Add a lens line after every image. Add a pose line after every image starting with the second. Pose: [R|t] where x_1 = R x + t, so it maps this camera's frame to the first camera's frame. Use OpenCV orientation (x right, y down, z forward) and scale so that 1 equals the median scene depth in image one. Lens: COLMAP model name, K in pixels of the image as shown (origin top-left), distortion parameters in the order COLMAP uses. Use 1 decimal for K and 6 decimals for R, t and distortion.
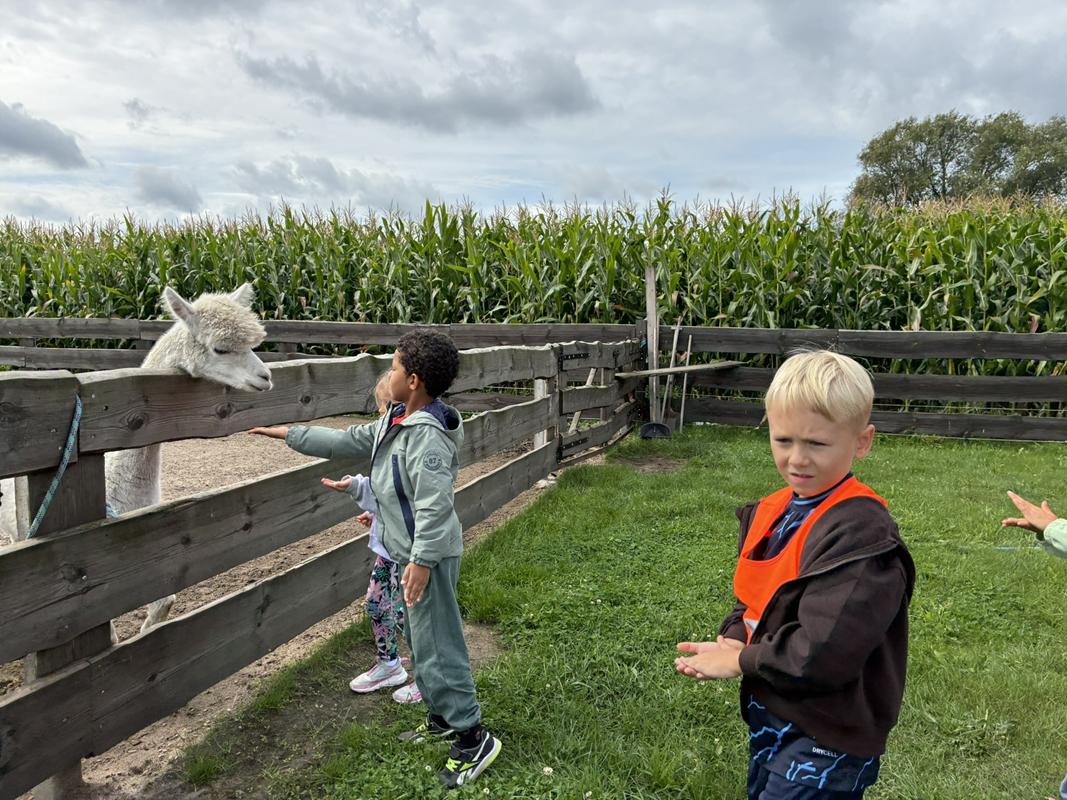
lens RADIAL K [[812.6, 0, 524.0], [0, 812.6, 402.1], [0, 0, 1]] dist [0.018164, -0.012049]
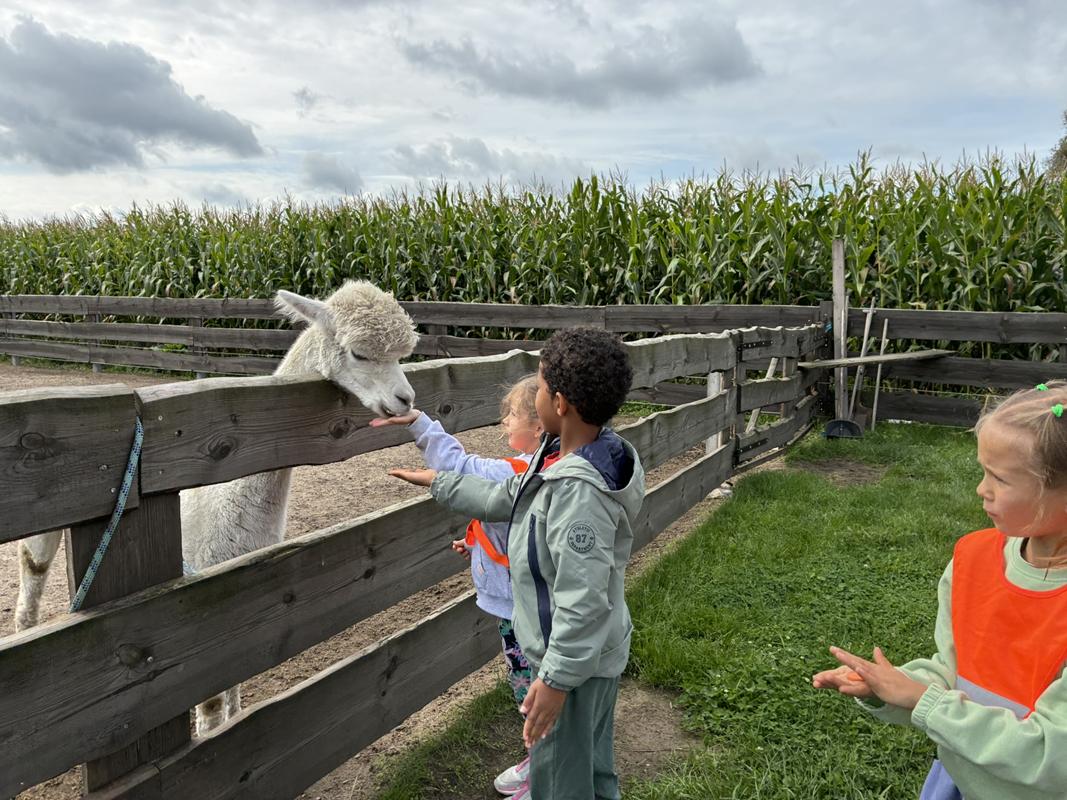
lens RADIAL K [[812.6, 0, 524.0], [0, 812.6, 402.1], [0, 0, 1]] dist [0.018164, -0.012049]
pose [[0.983765, 0.021829, -0.178132, -0.018158], [-0.017179, 0.999471, 0.027605, -0.011631], [0.178640, -0.024097, 0.983619, 0.081867]]
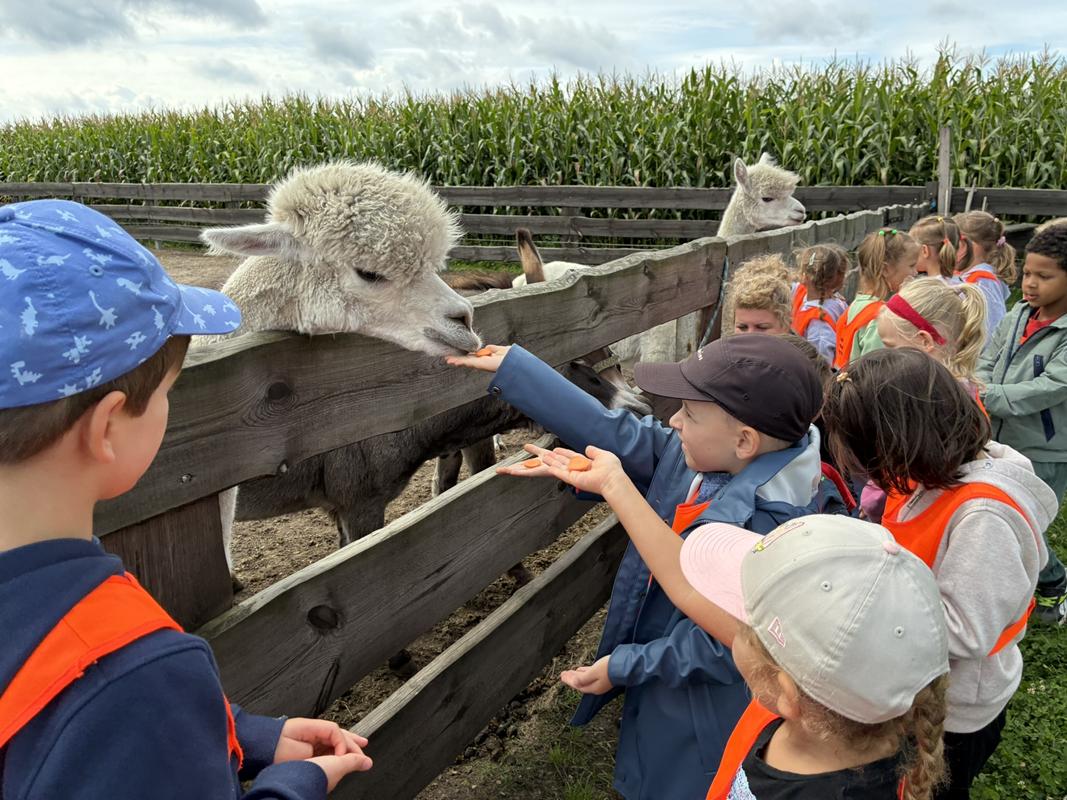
lens RADIAL K [[809.0, 0, 541.8], [0, 809.0, 395.9], [0, 0, 1]] dist [0.020798, -0.025147]
pose [[0.981553, 0.038296, -0.187316, -0.141565], [-0.007690, 0.986848, 0.161466, 0.002659], [0.191036, -0.157047, 0.968938, -0.121842]]
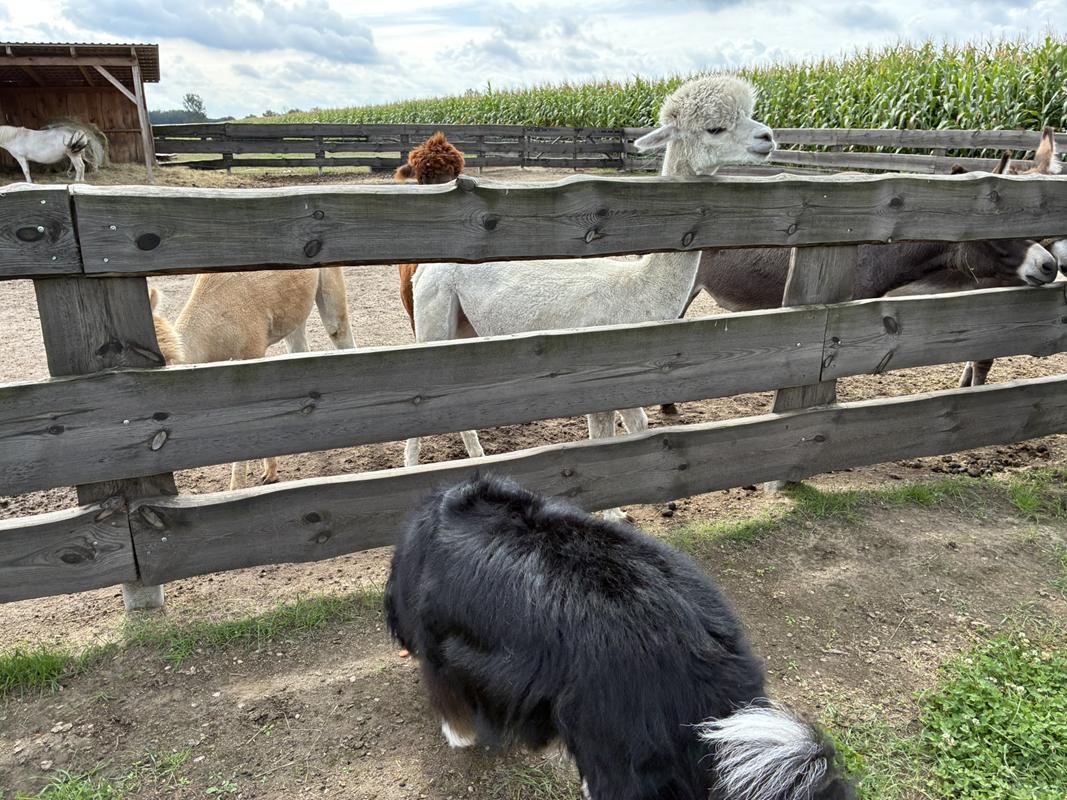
lens RADIAL K [[811.1, 0, 524.4], [0, 811.1, 394.7], [0, 0, 1]] dist [0.036837, -0.050219]
pose [[0.630757, 0.235019, -0.739535, -0.057471], [-0.075602, 0.967111, 0.242859, 0.031208], [0.772289, -0.097275, 0.627779, -0.300966]]
